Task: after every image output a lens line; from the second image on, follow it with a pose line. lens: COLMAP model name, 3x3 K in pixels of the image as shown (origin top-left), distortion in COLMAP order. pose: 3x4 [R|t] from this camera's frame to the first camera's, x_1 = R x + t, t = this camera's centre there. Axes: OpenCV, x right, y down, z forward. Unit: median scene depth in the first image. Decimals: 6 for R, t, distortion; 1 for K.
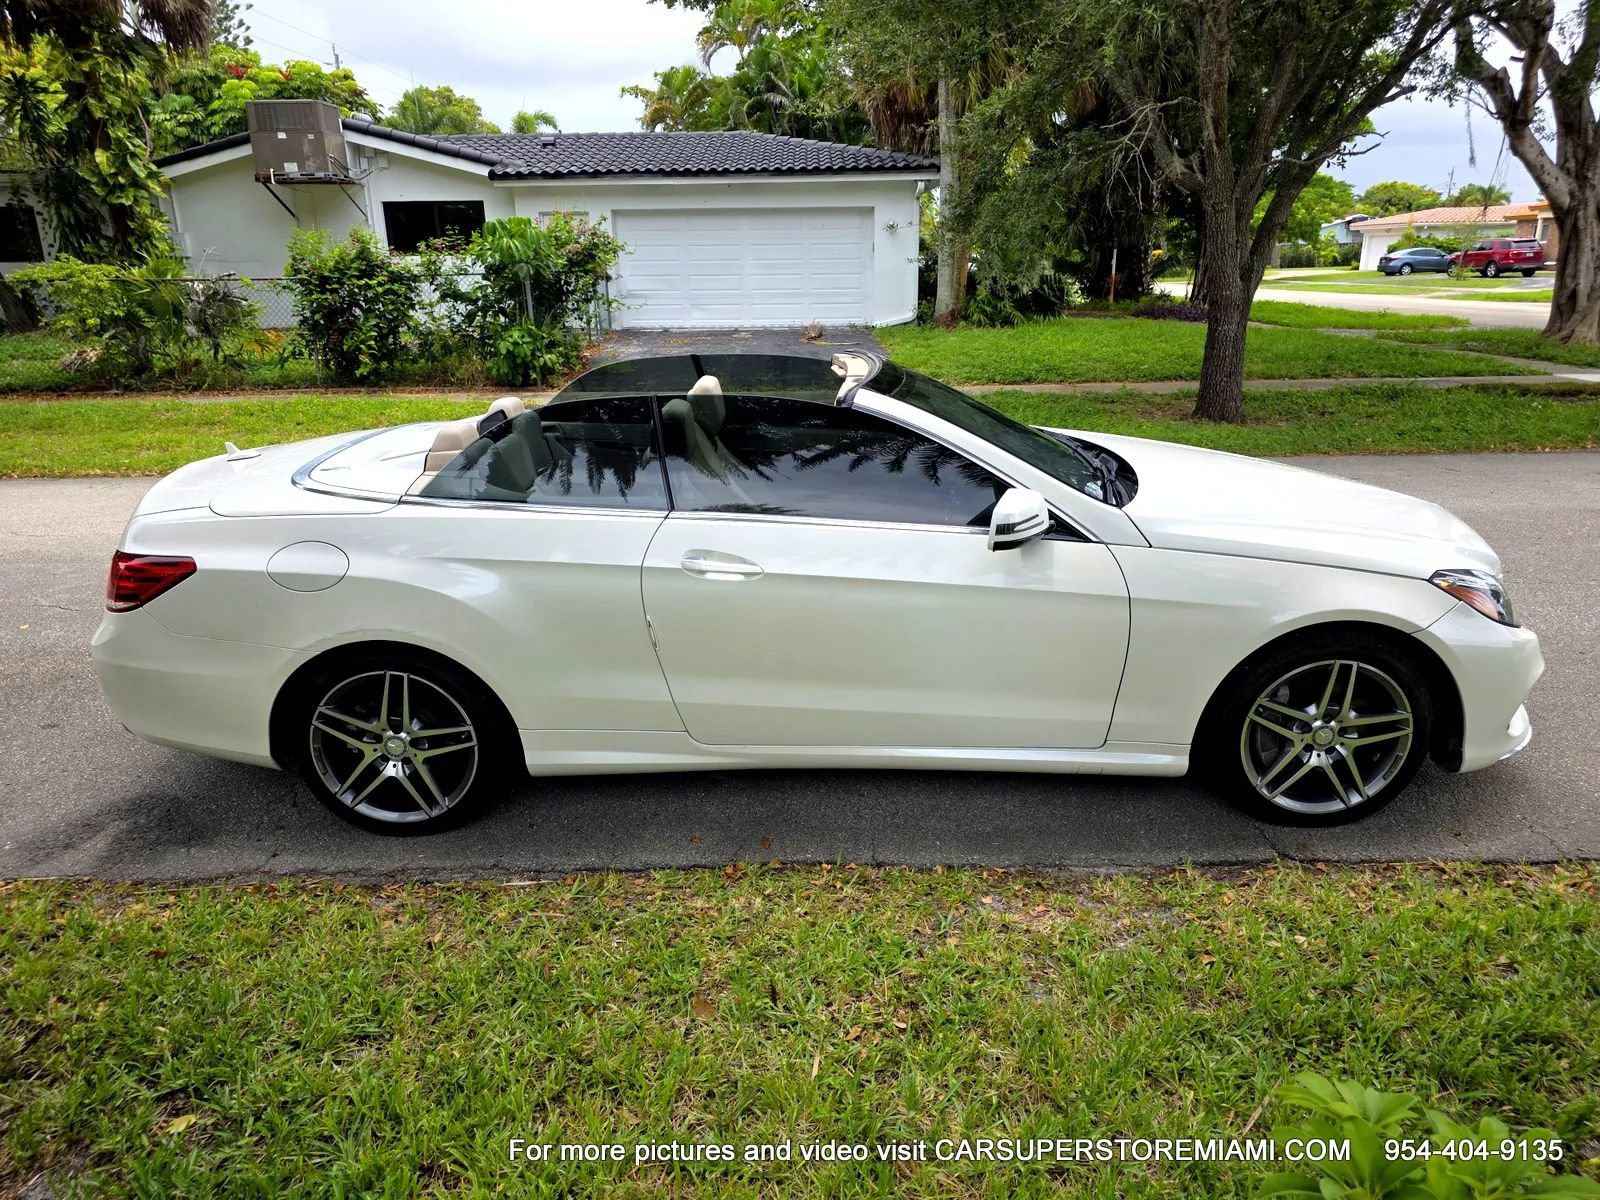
lens RADIAL K [[1092.2, 0, 810.4], [0, 1092.2, 601.0], [0, 0, 1]] dist [0.039099, -0.036020]
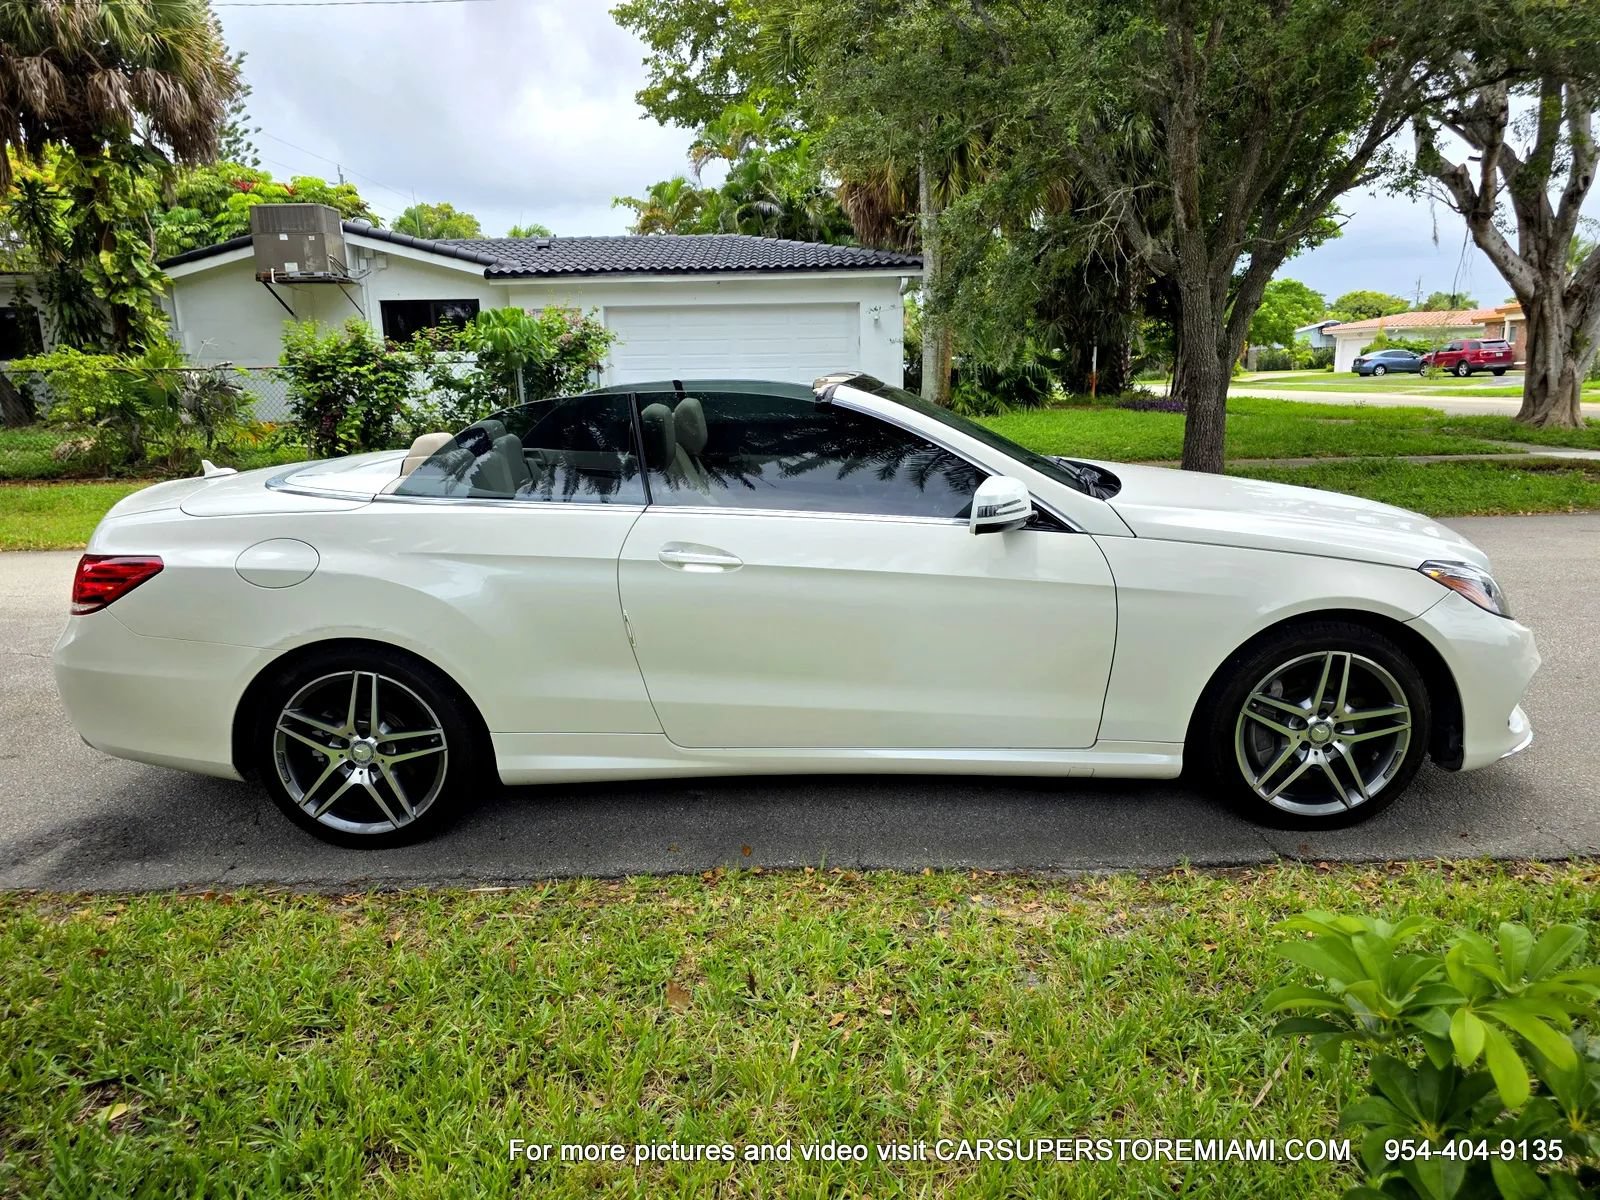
lens RADIAL K [[1092.2, 0, 807.4], [0, 1092.2, 605.0], [0, 0, 1]] dist [0.039099, -0.036020]
pose [[0.999957, -0.007566, 0.005420, 0.001777], [0.008026, 0.995853, -0.090625, 0.018181], [-0.004712, 0.090665, 0.995870, 0.004626]]
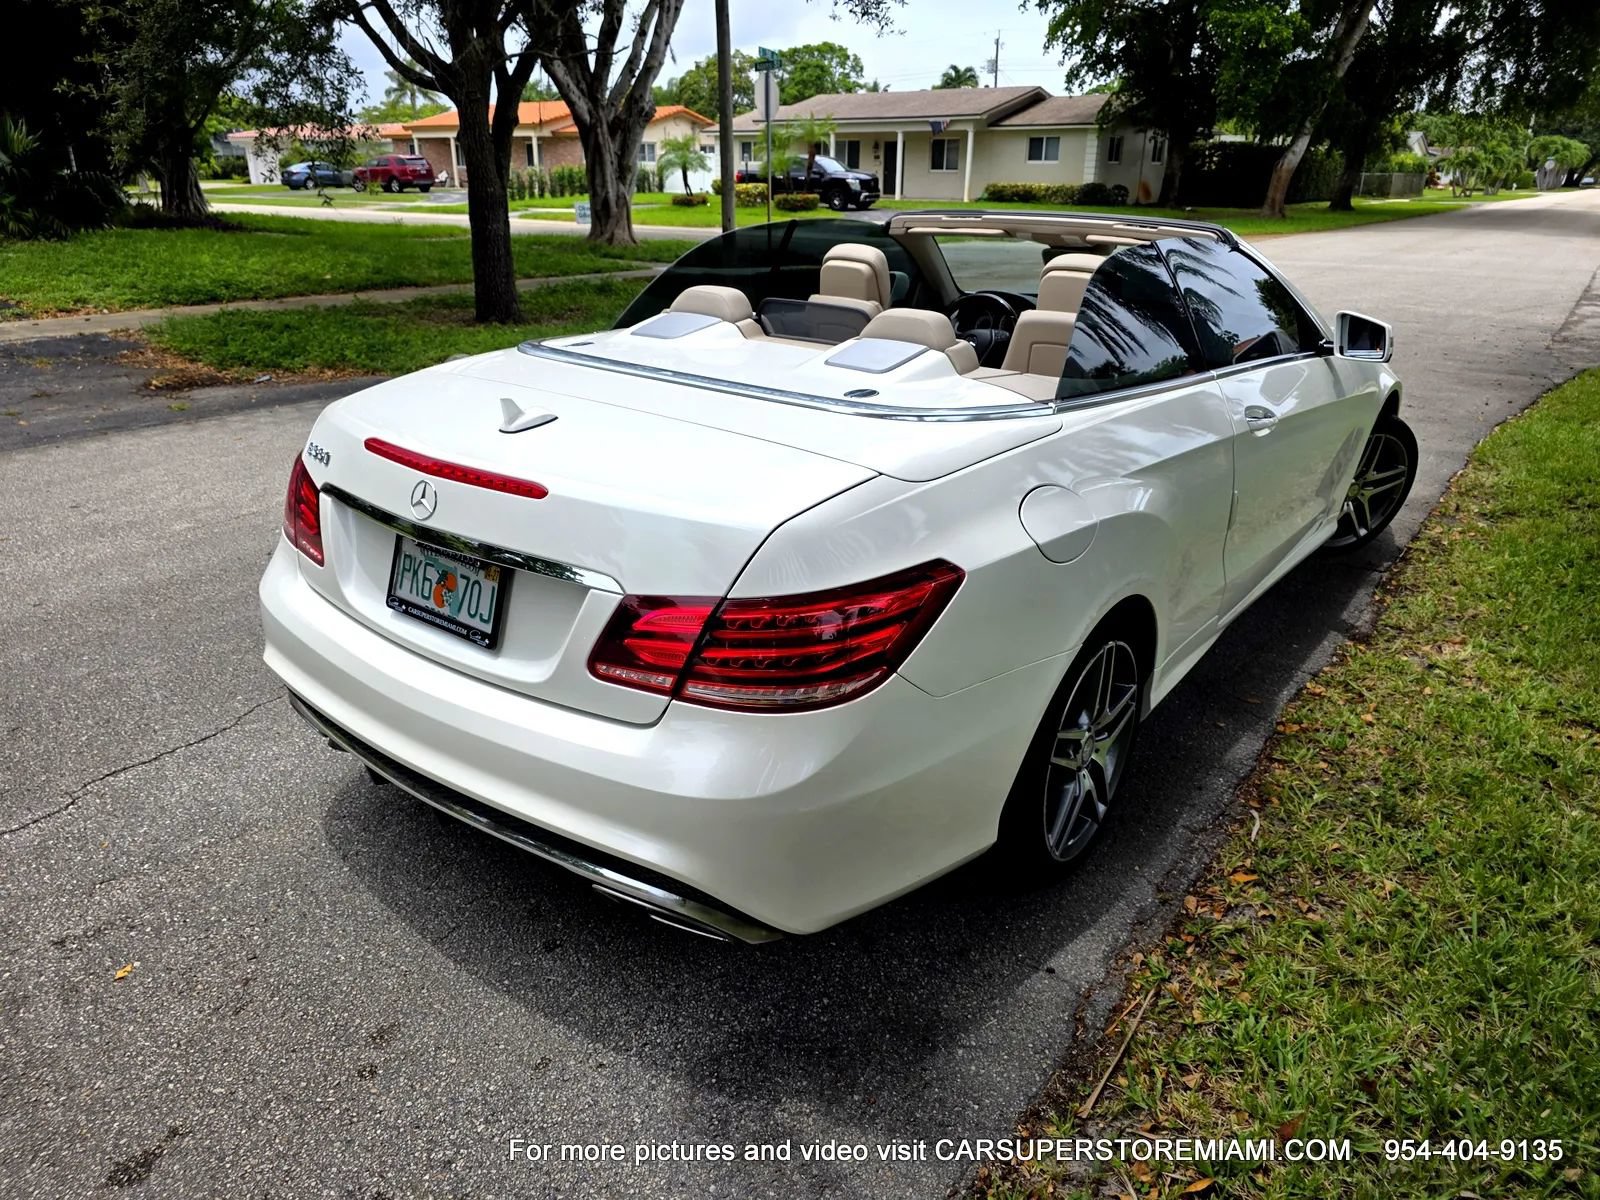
lens RADIAL K [[1092.2, 0, 793.0], [0, 1092.2, 598.5], [0, 0, 1]] dist [0.039099, -0.036020]
pose [[0.601270, -0.268938, 0.752428, -0.194014], [0.219428, 0.961029, 0.168151, -0.024840], [-0.768327, 0.064000, 0.636850, 0.131381]]
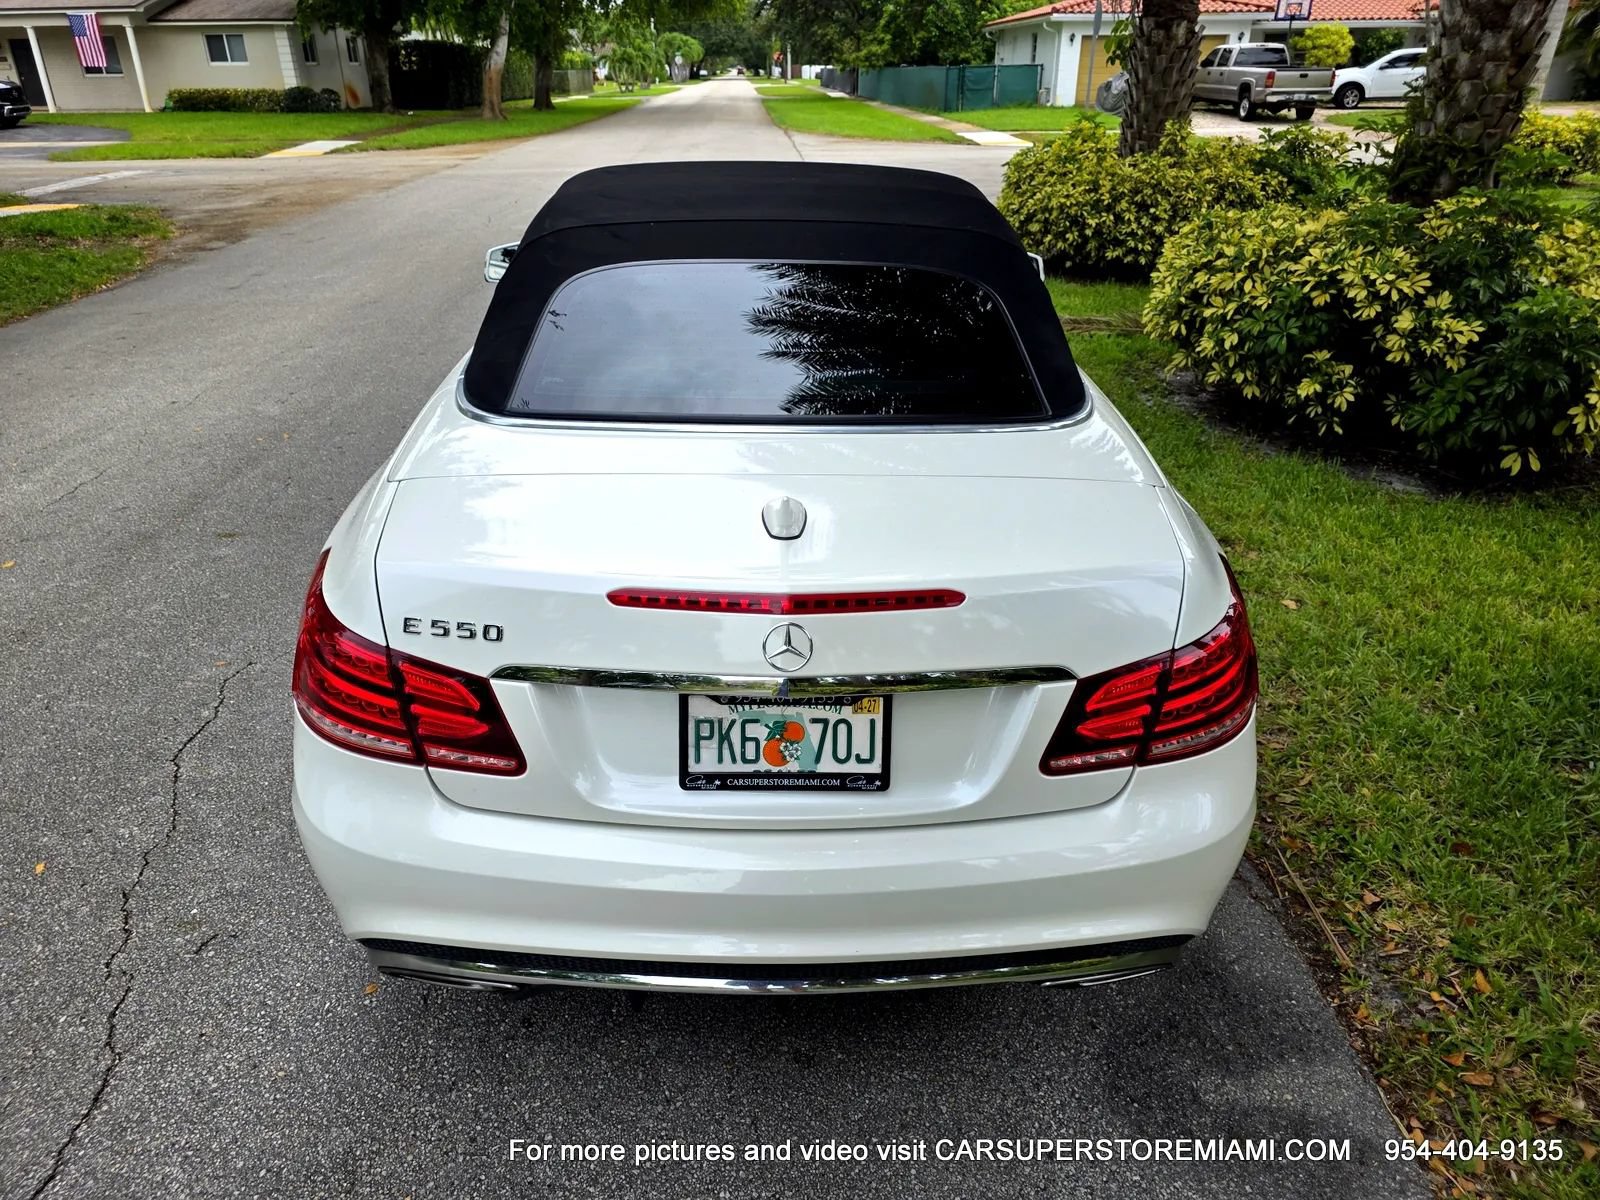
lens RADIAL K [[1092.2, 0, 775.4], [0, 1092.2, 612.0], [0, 0, 1]] dist [0.039099, -0.036020]
pose [[-0.018853, -0.428251, 0.903463, -0.208995], [0.304385, 0.858272, 0.413182, -0.063607], [-0.952363, 0.282790, 0.114172, 0.221254]]
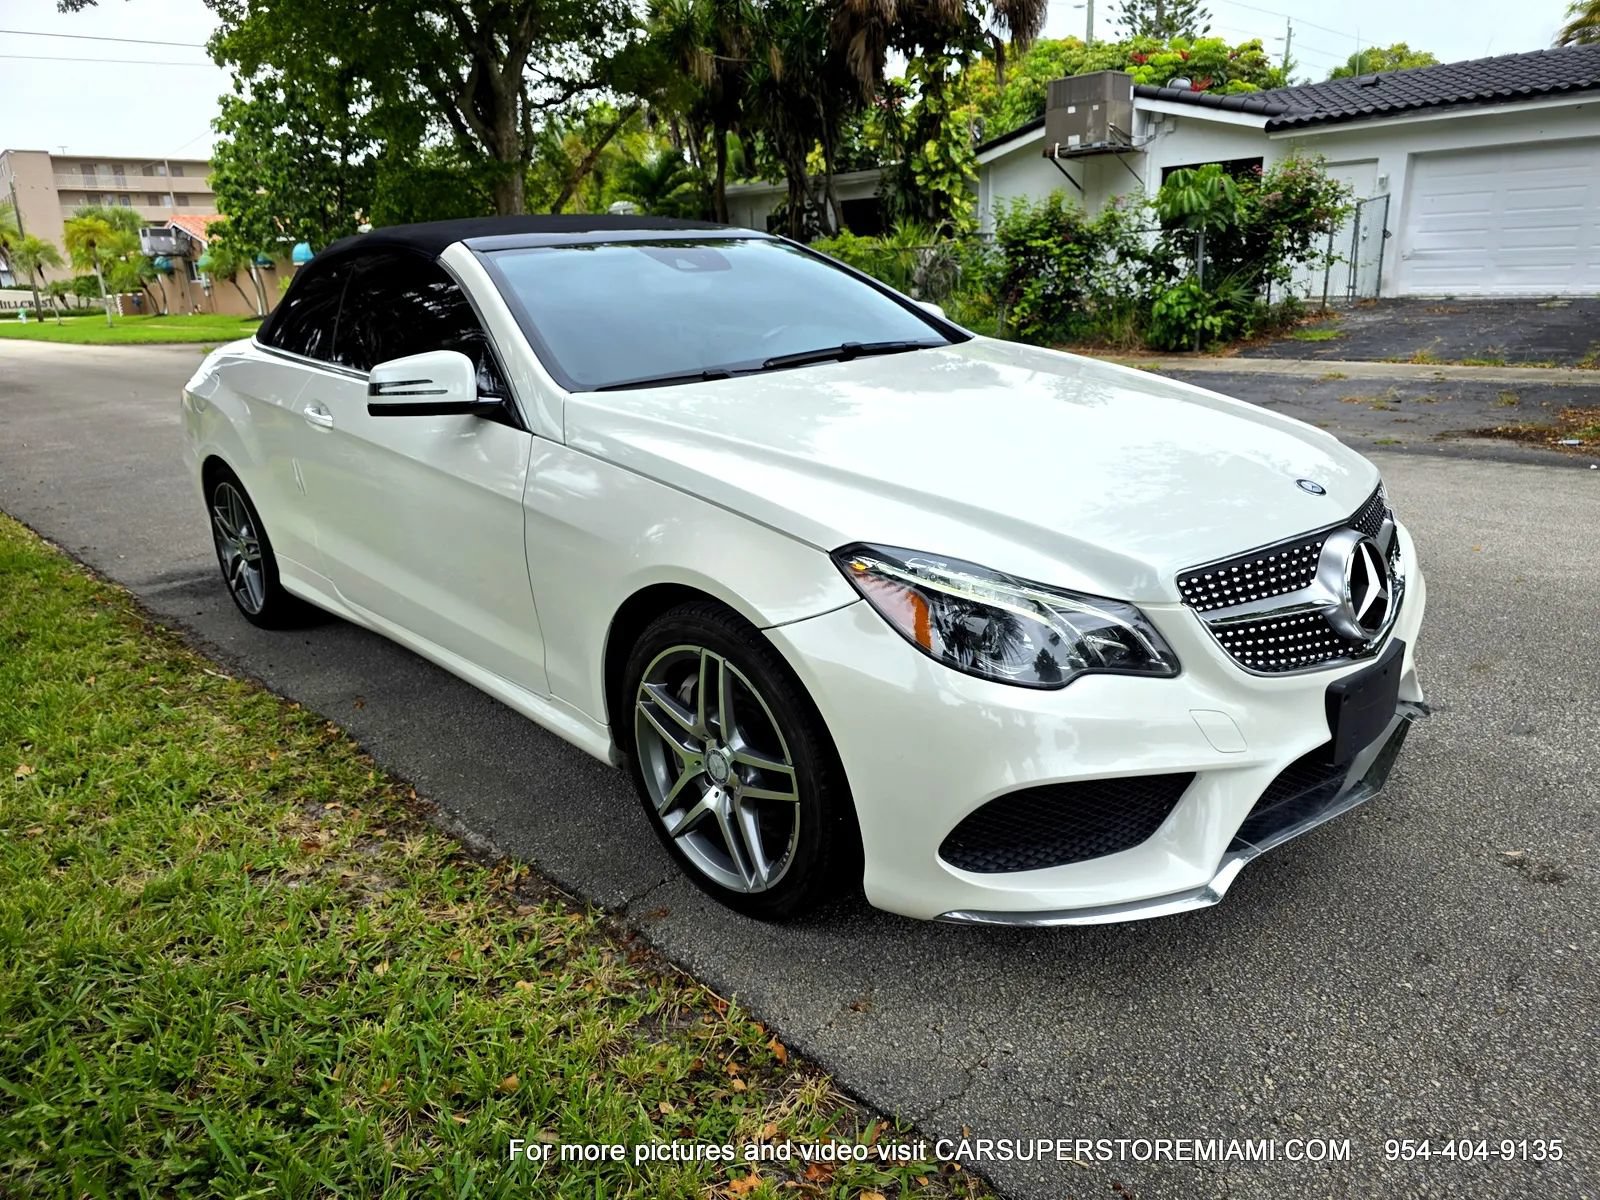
lens RADIAL K [[1092.2, 0, 790.8], [0, 1092.2, 614.9], [0, 0, 1]] dist [0.039099, -0.036020]
pose [[0.688314, 0.204855, -0.695887, 0.174978], [-0.190280, 0.976694, 0.099310, -0.006350], [0.700013, 0.064057, 0.711251, 0.105120]]
